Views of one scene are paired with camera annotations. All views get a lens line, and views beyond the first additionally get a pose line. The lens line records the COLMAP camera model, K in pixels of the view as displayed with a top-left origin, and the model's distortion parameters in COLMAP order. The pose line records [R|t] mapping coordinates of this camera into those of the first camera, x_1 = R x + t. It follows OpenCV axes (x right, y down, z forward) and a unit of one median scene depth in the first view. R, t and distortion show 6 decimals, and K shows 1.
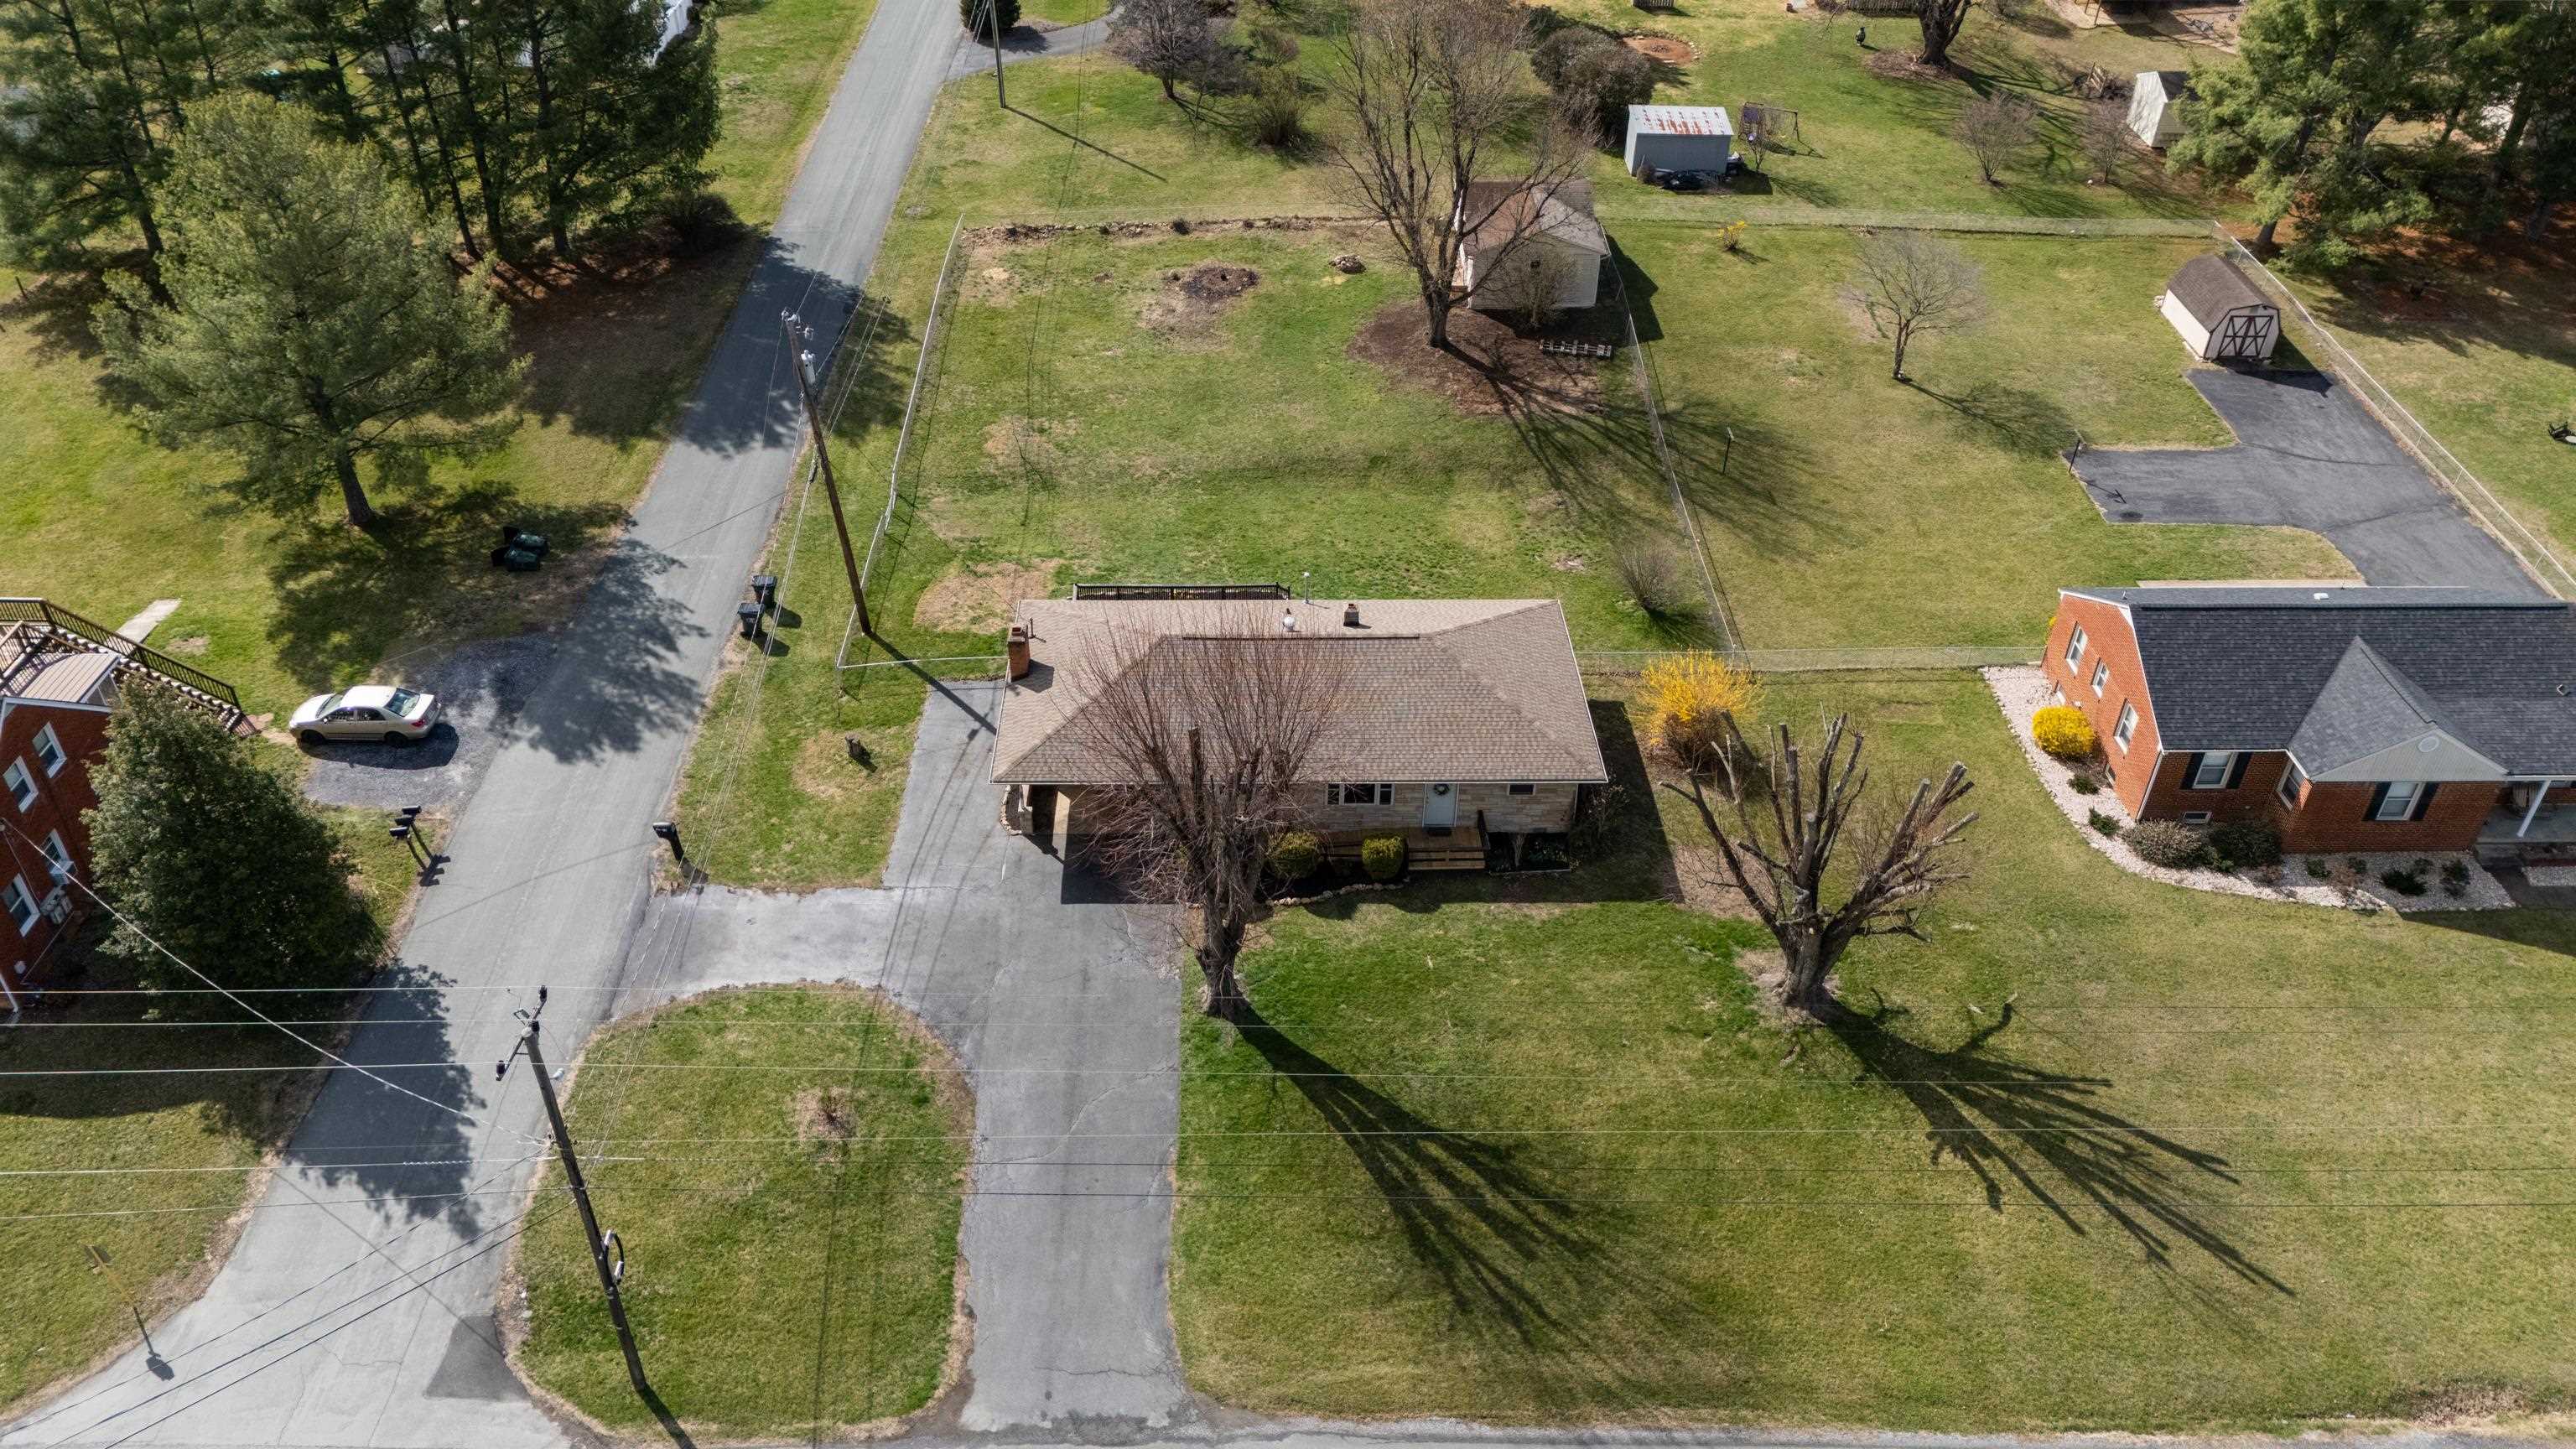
lens RADIAL K [[1899.1, 0, 1288.6], [0, 1899.1, 718.3], [0, 0, 1]] dist [0.070949, -0.058299]
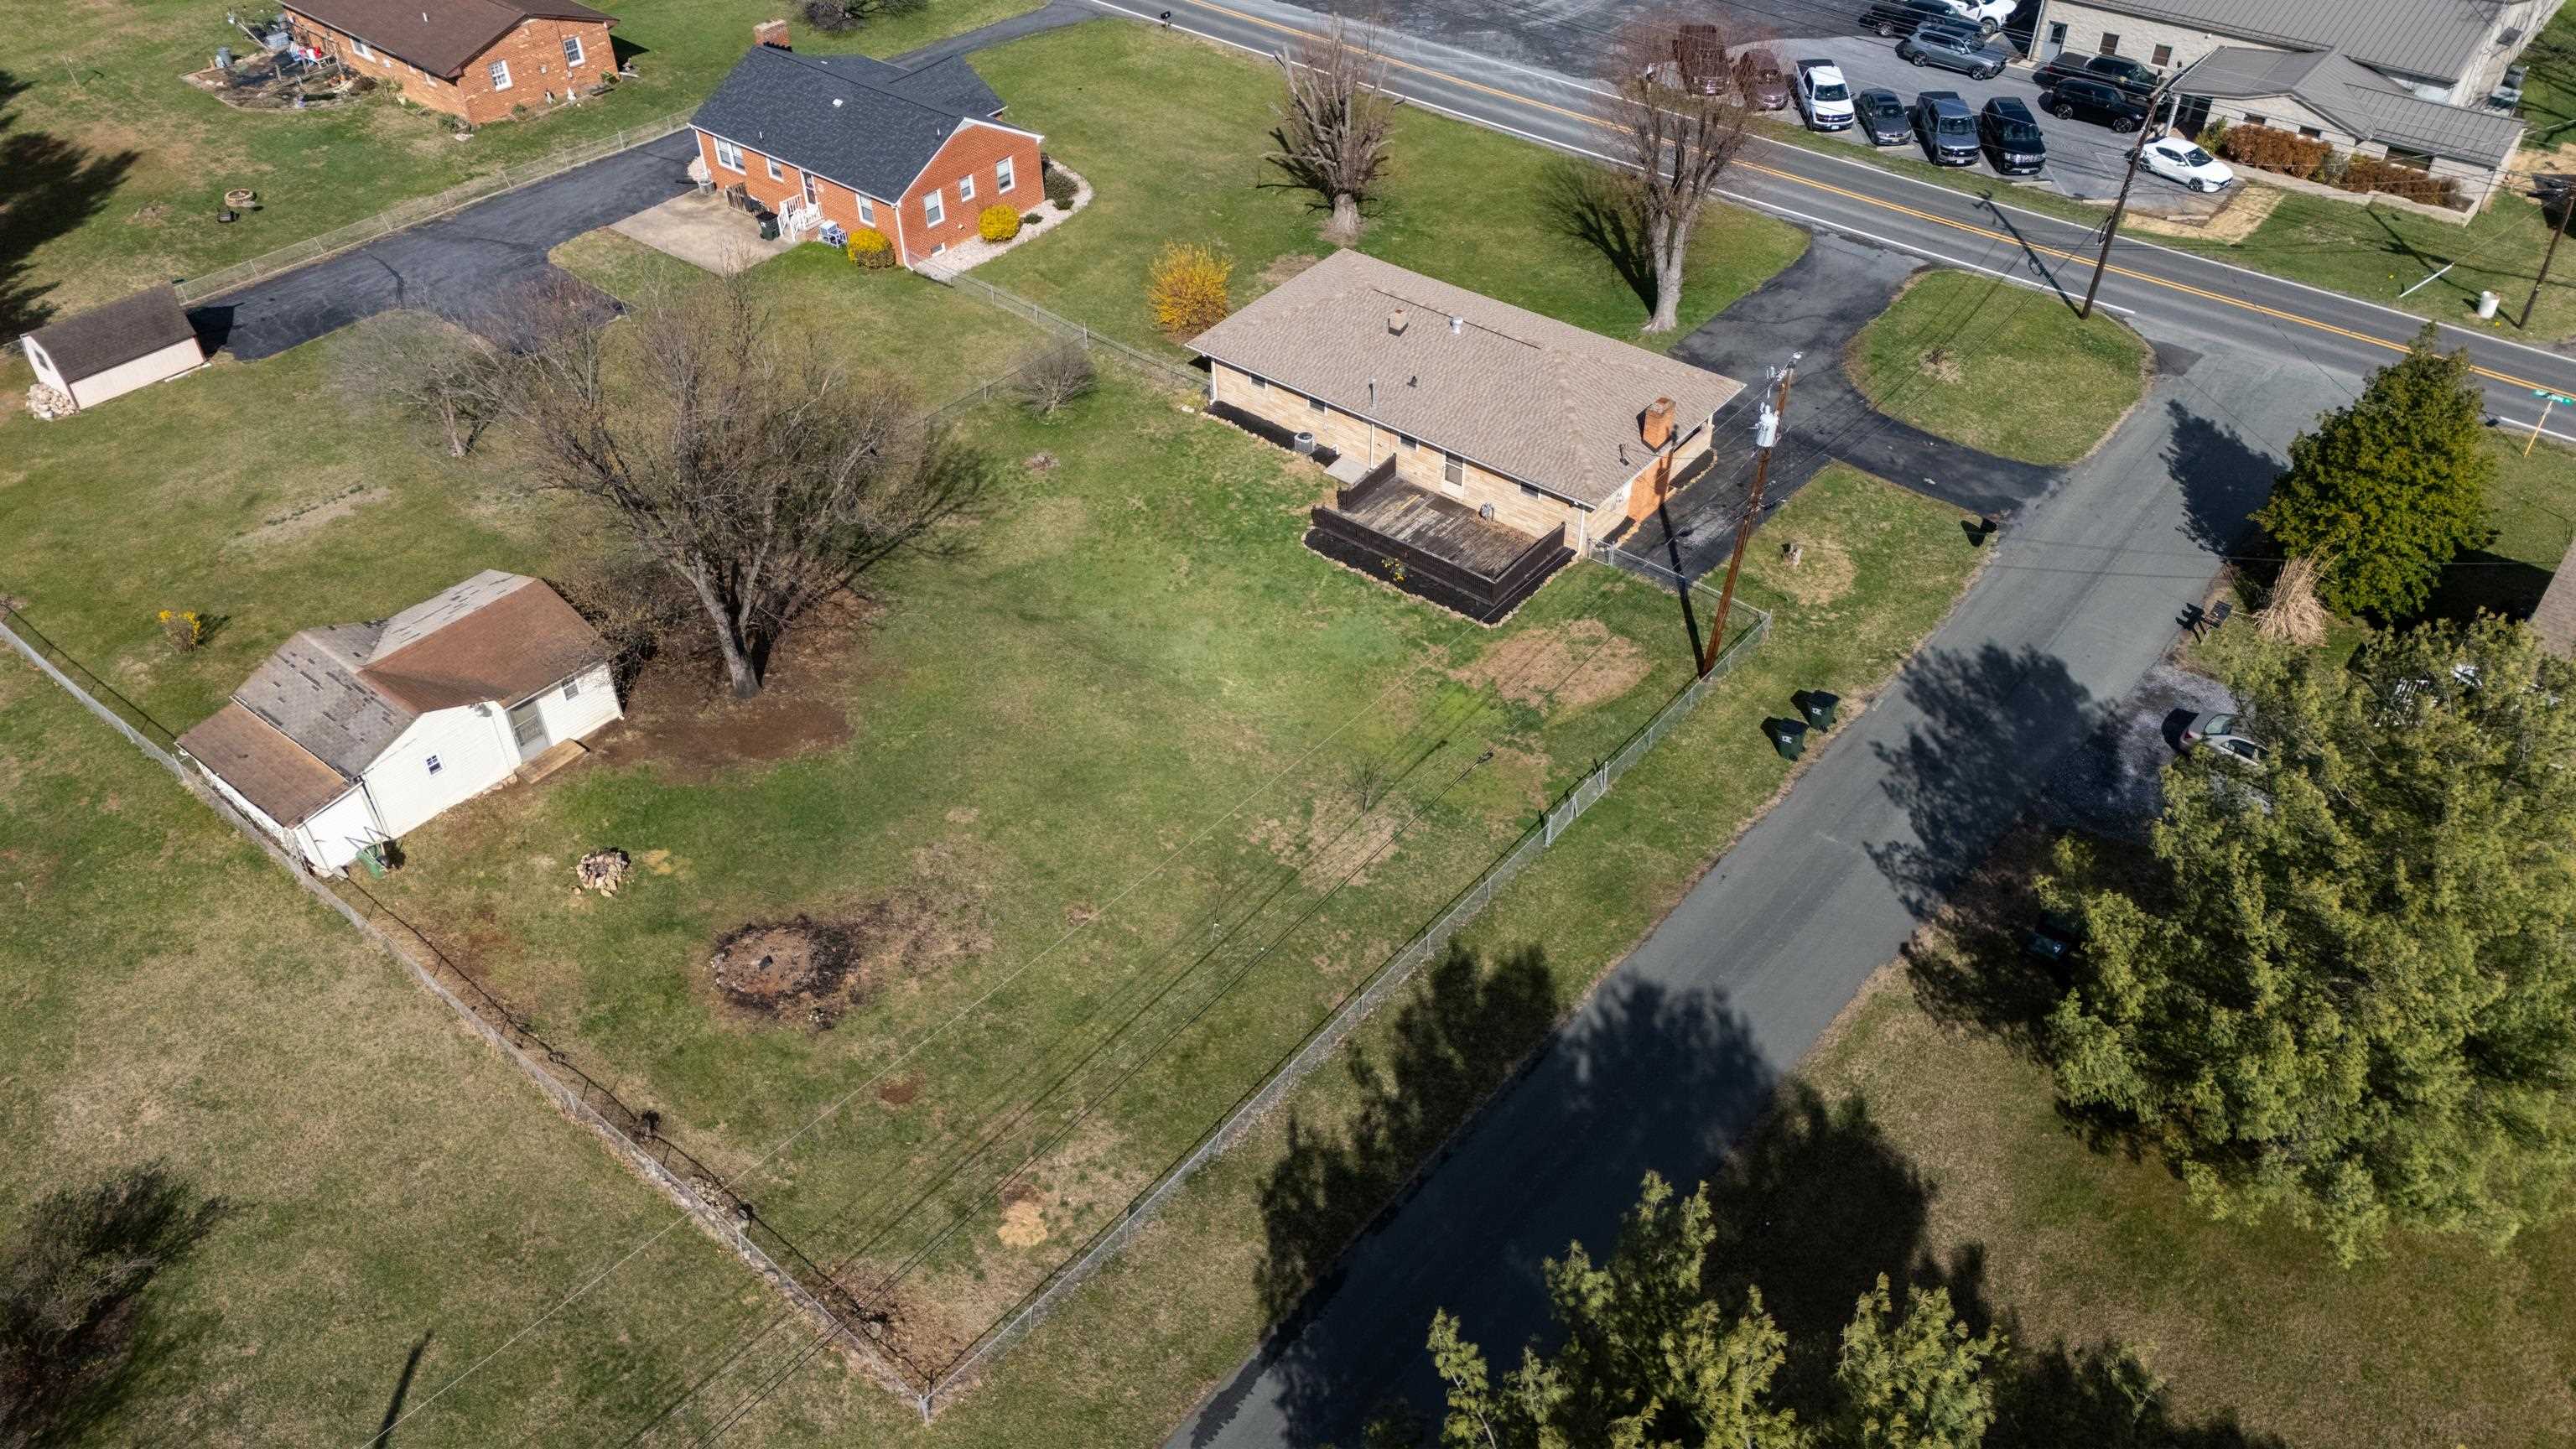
lens RADIAL K [[1885.2, 0, 1286.9], [0, 1885.2, 728.2], [0, 0, 1]] dist [0.087875, -0.083936]
pose [[-0.763173, -0.419052, 0.491897, -0.580030], [0.386230, 0.314477, 0.867139, -0.992357], [-0.518067, 0.851763, -0.078150, 1.328689]]
